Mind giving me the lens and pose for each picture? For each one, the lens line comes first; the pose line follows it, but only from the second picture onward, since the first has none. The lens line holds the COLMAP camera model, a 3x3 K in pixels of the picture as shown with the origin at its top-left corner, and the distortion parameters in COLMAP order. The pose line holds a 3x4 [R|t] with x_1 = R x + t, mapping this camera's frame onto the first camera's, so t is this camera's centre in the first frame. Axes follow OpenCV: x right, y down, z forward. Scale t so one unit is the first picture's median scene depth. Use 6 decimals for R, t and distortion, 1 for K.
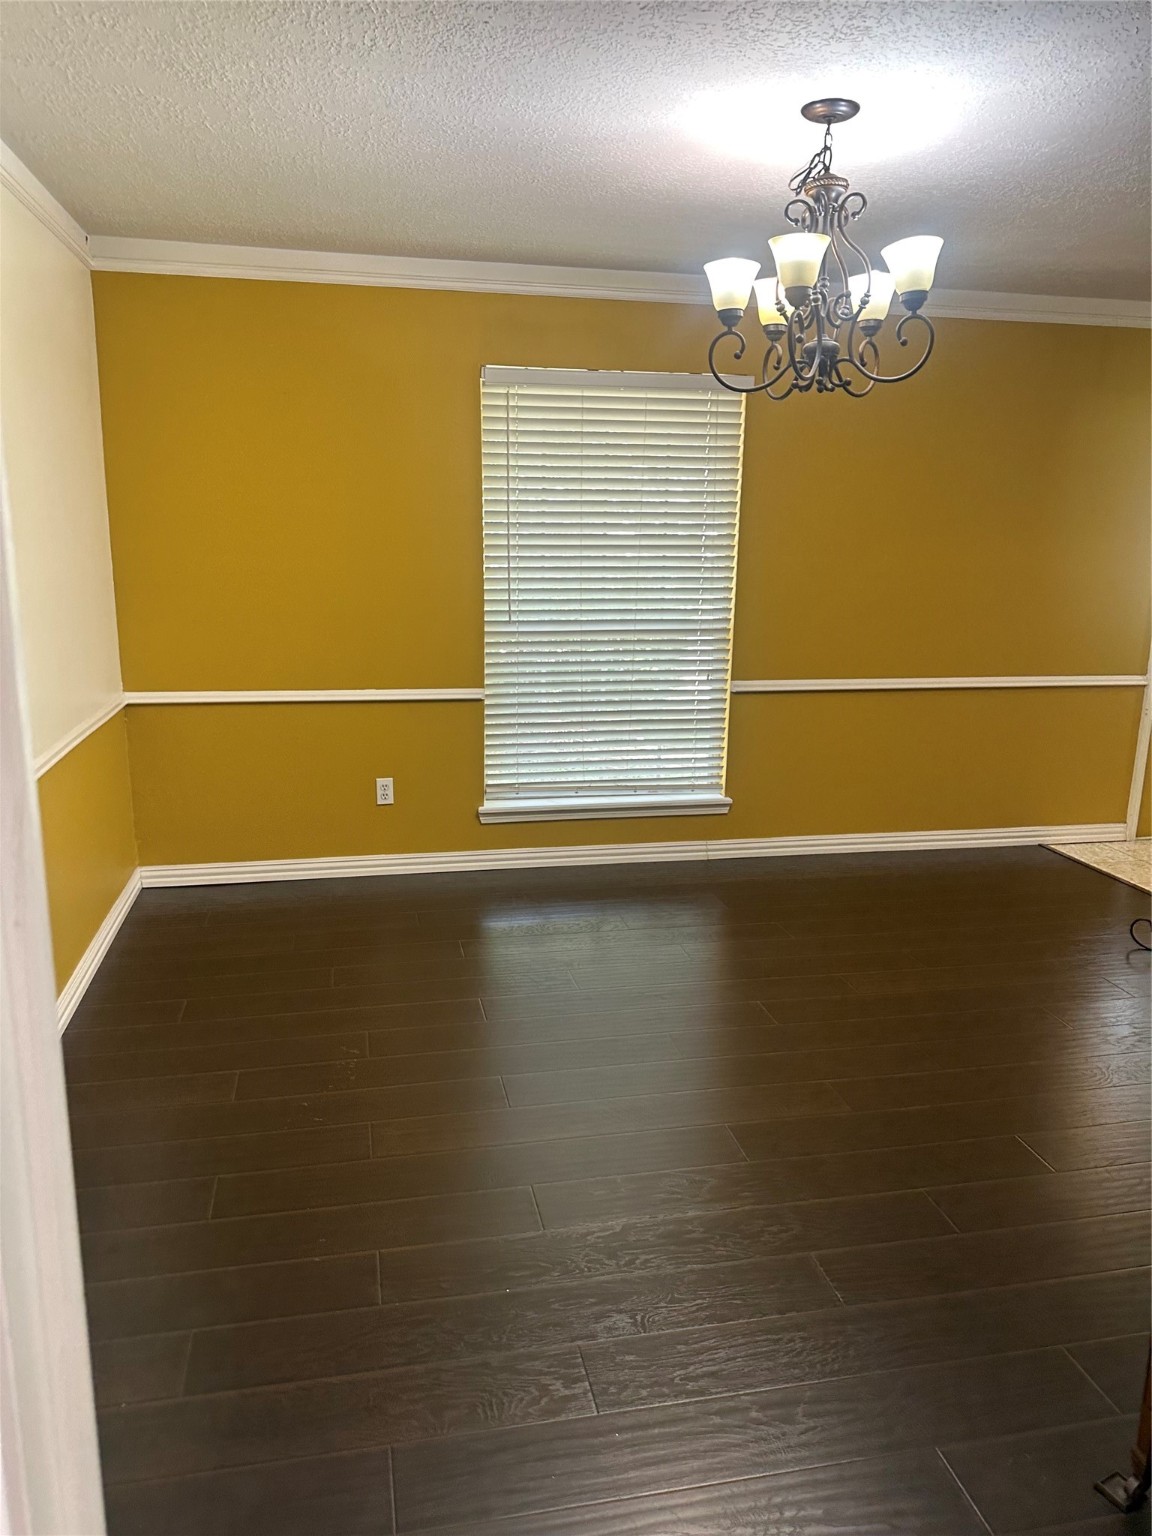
lens RADIAL K [[1087.5, 0, 569.1], [0, 1087.5, 771.5], [0, 0, 1]] dist [0.039306, -0.045791]
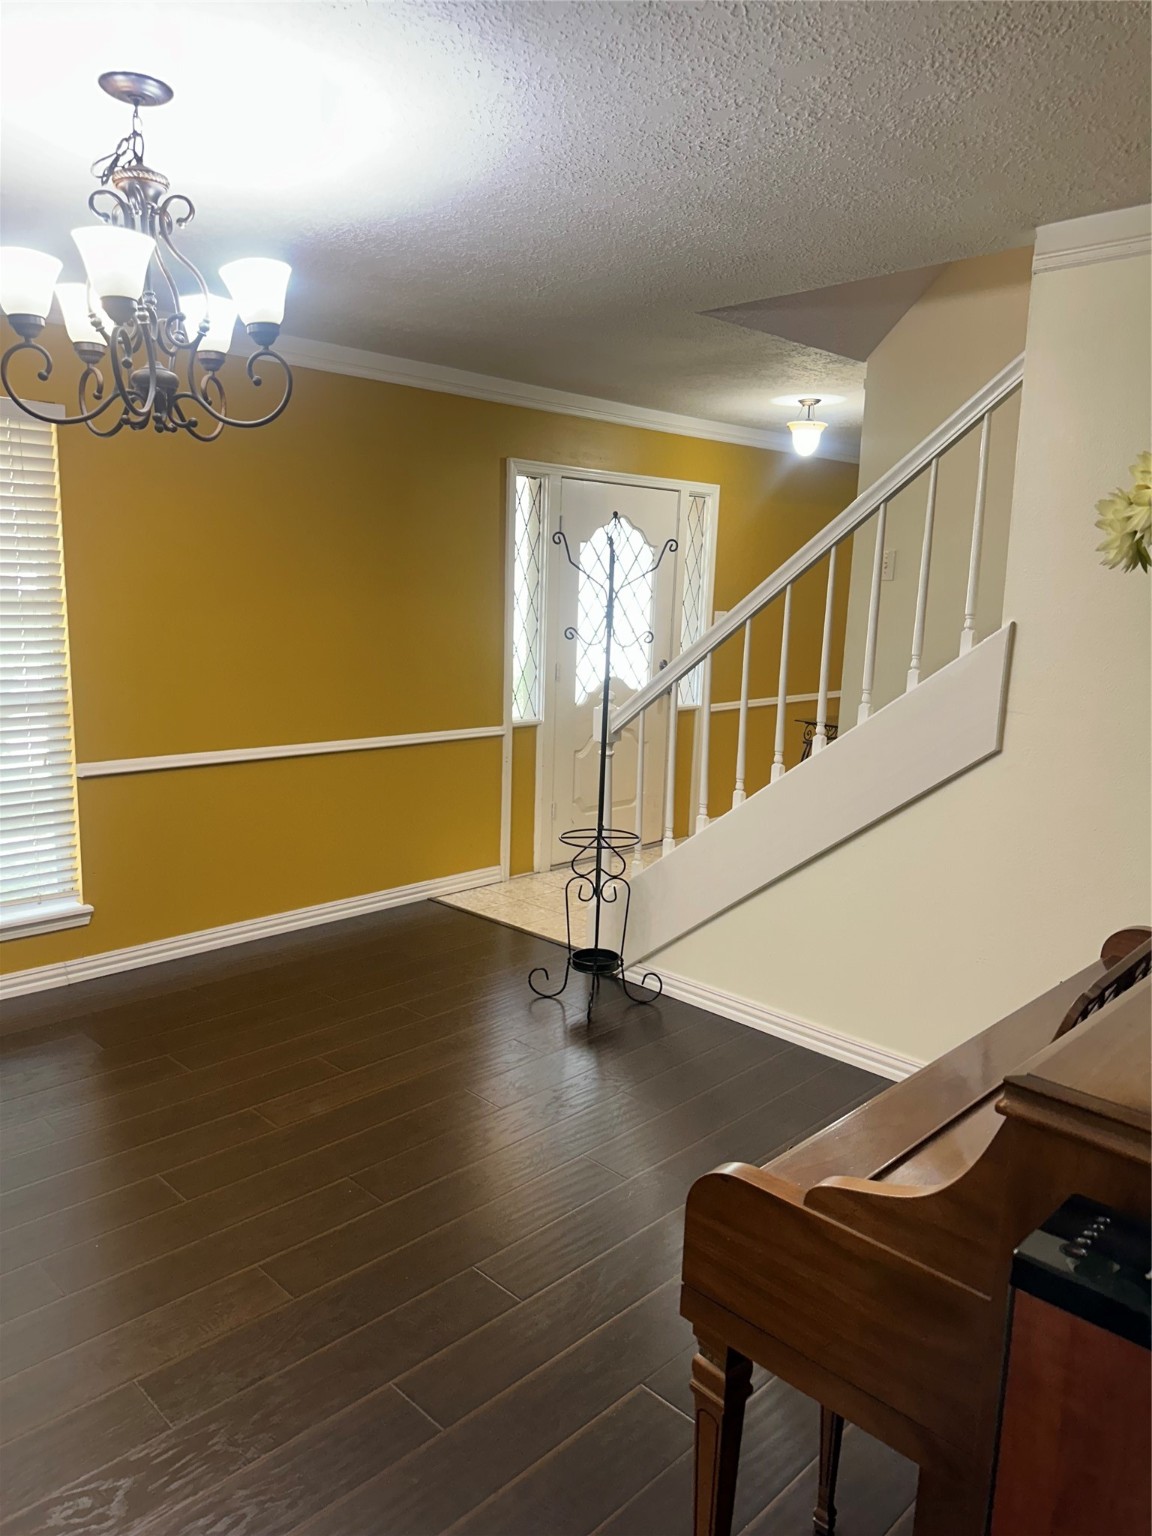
lens RADIAL K [[1071.5, 0, 563.7], [0, 1071.5, 766.6], [0, 0, 1]] dist [0.028801, -0.039866]
pose [[0.835432, -0.091637, 0.541901, 0.024258], [0.111200, 0.993792, -0.003381, -0.063903], [-0.538227, 0.063084, 0.840435, 0.183020]]
